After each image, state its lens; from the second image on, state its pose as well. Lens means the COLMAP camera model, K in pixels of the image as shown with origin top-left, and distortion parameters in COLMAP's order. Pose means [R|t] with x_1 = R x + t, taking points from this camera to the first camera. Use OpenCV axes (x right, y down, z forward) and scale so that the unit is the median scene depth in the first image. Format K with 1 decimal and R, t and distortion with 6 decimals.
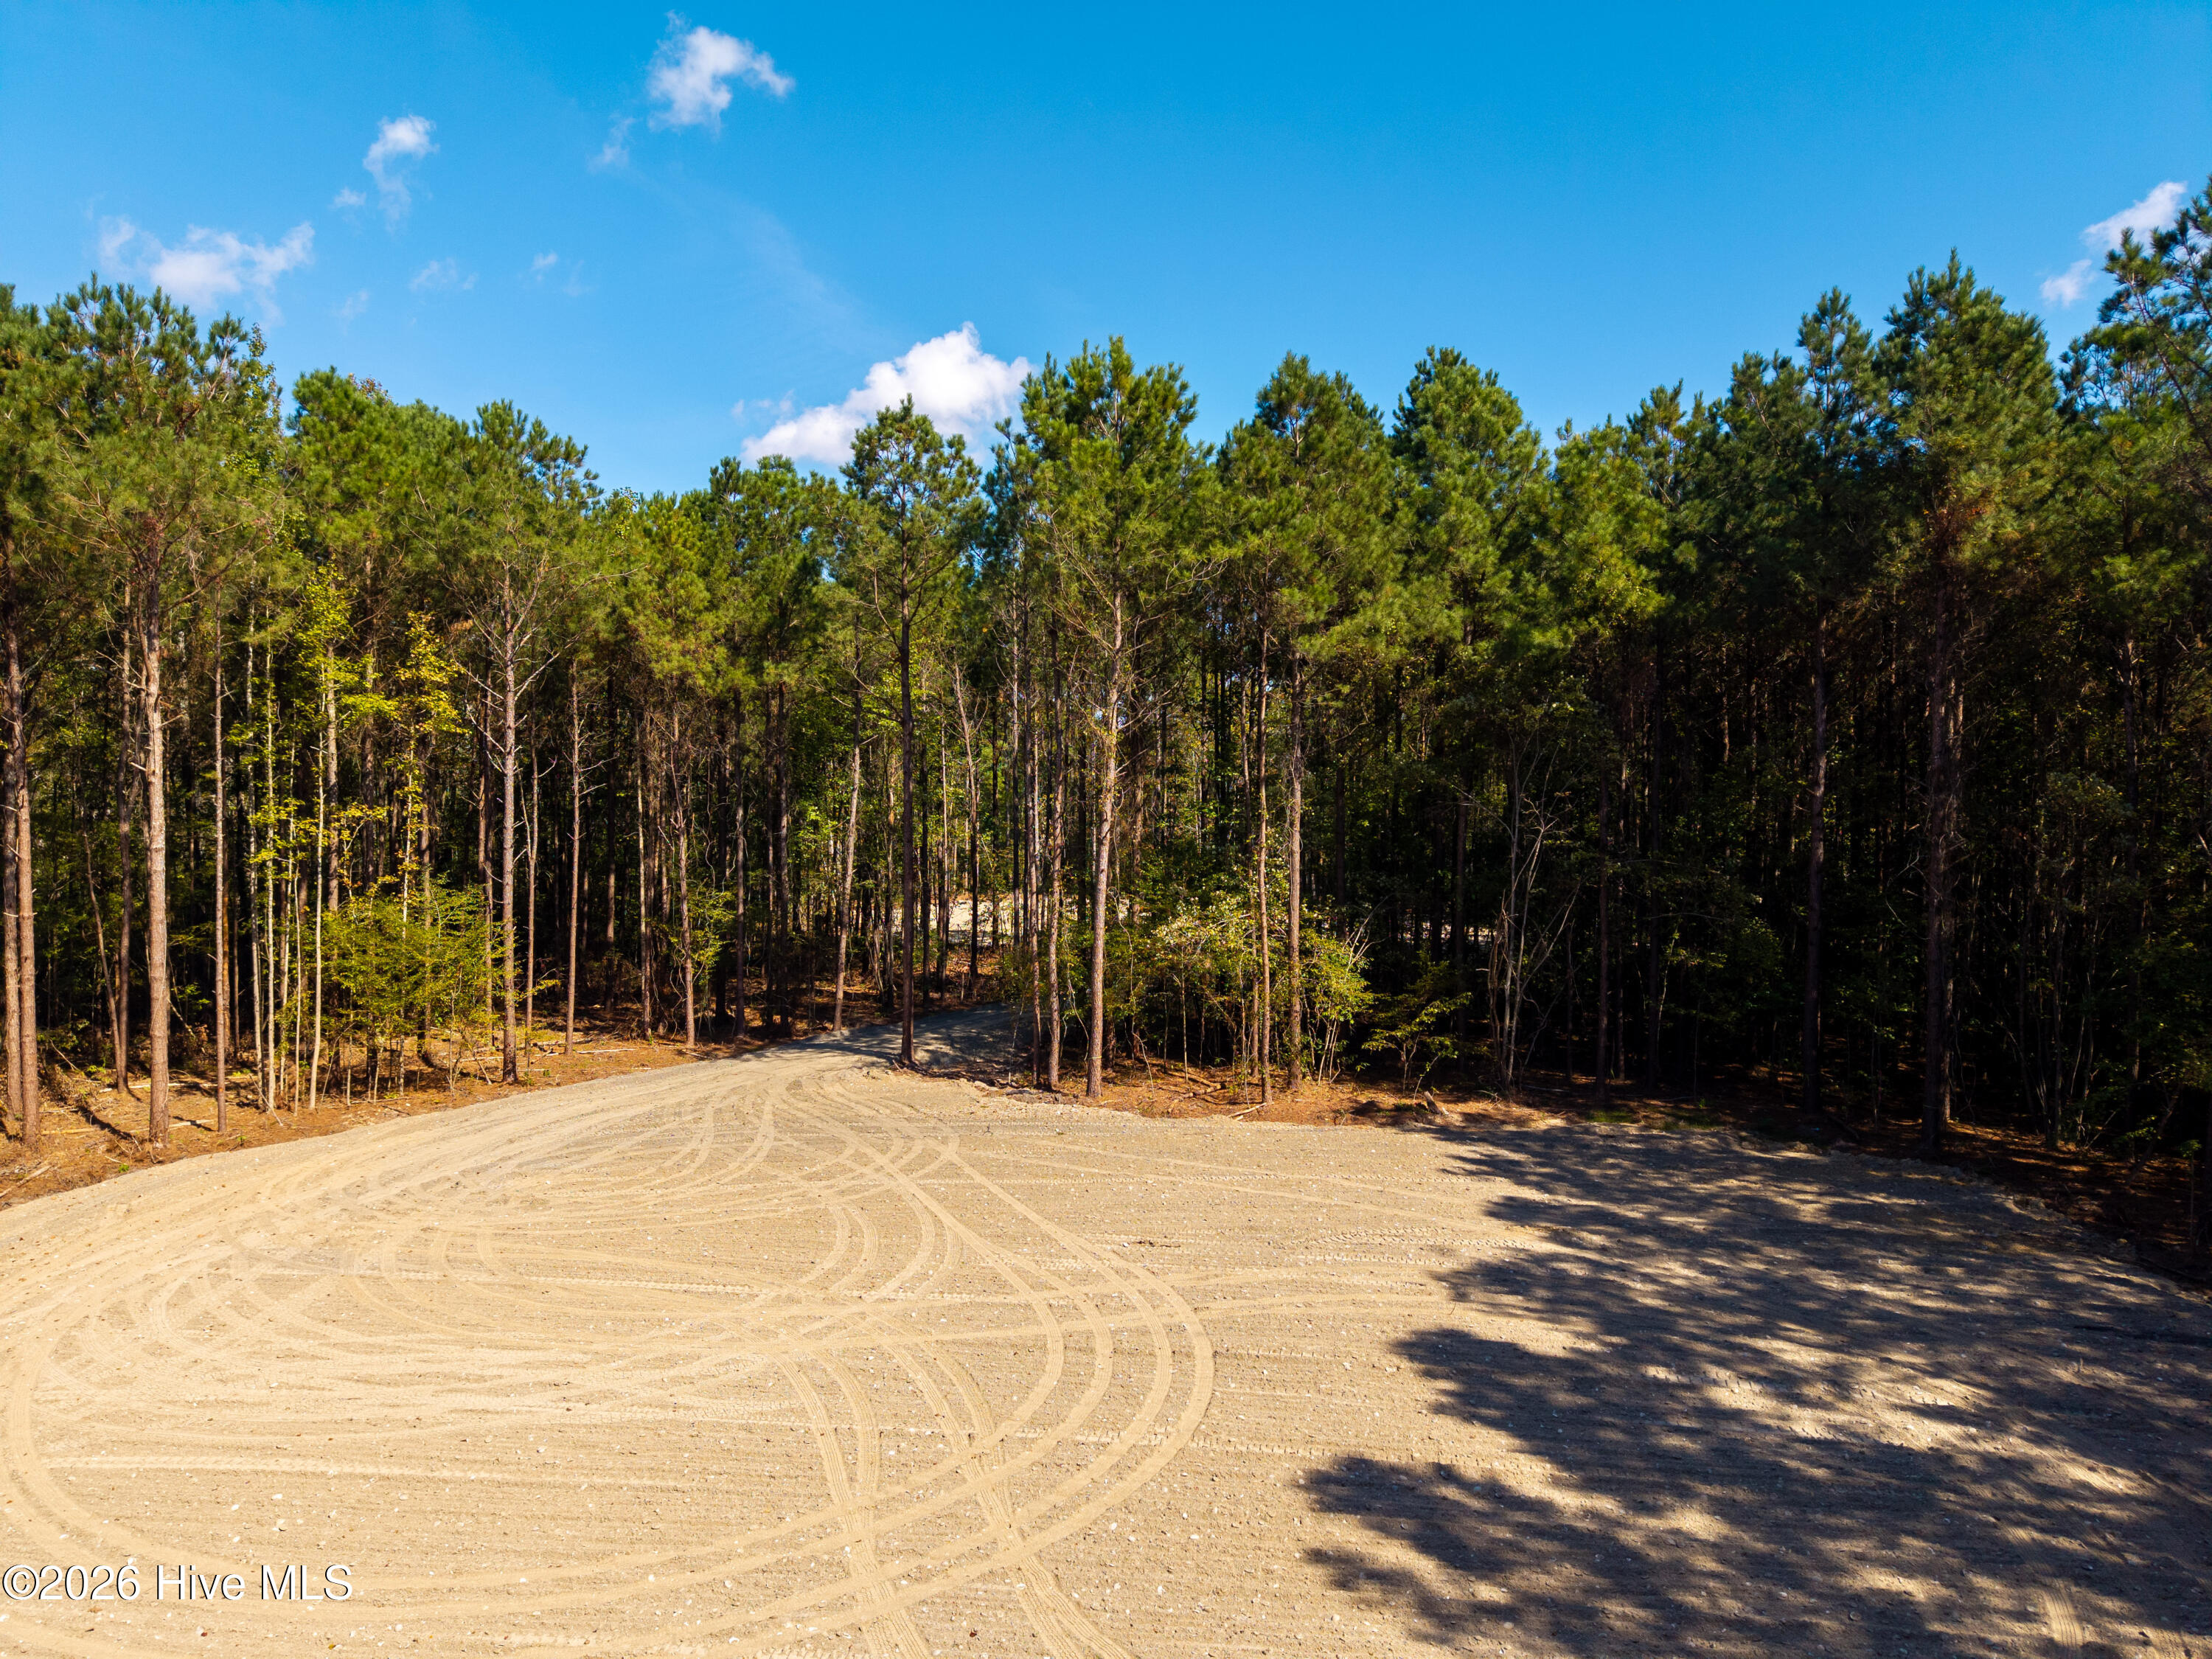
lens RADIAL K [[1480.2, 0, 1124.5], [0, 1480.2, 821.3], [0, 0, 1]] dist [0.028758, -0.024185]
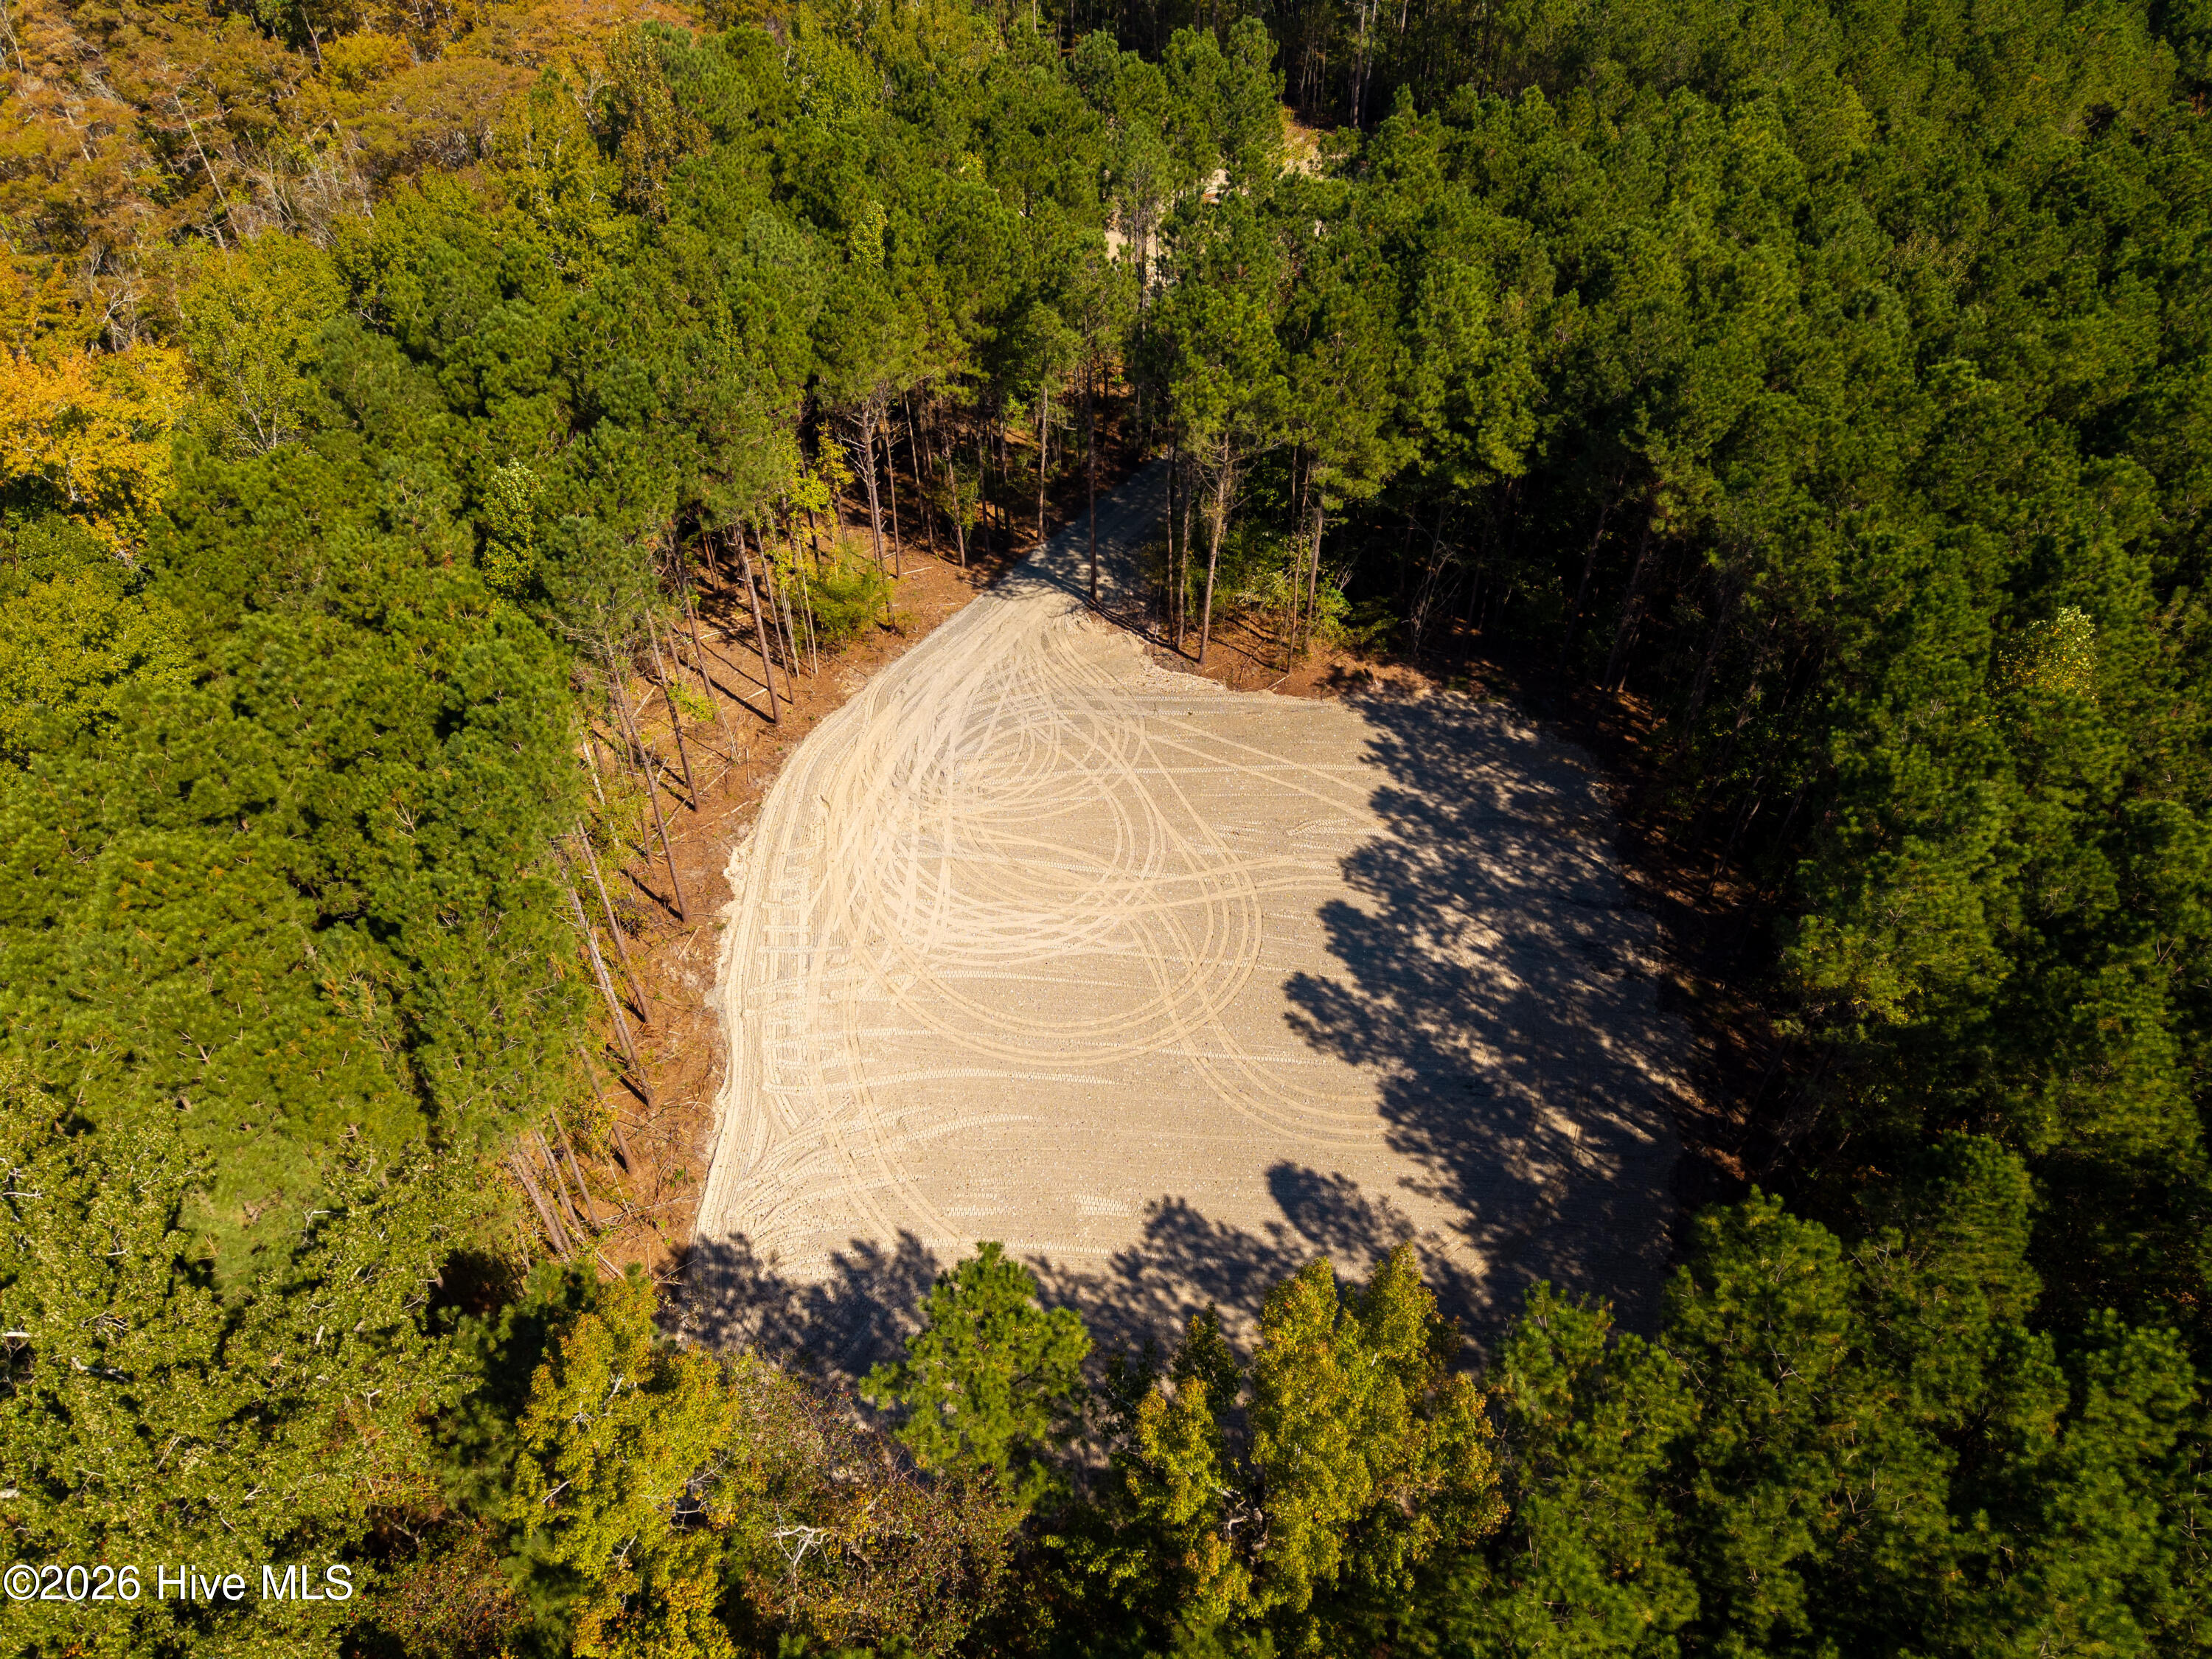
lens RADIAL K [[1480.2, 0, 1099.2], [0, 1480.2, 820.4], [0, 0, 1]] dist [0.028758, -0.024185]
pose [[0.999746, 0.006574, -0.021571, -0.116716], [0.009522, 0.744033, 0.668076, -1.034087], [0.020442, -0.668111, 0.743781, -0.649234]]
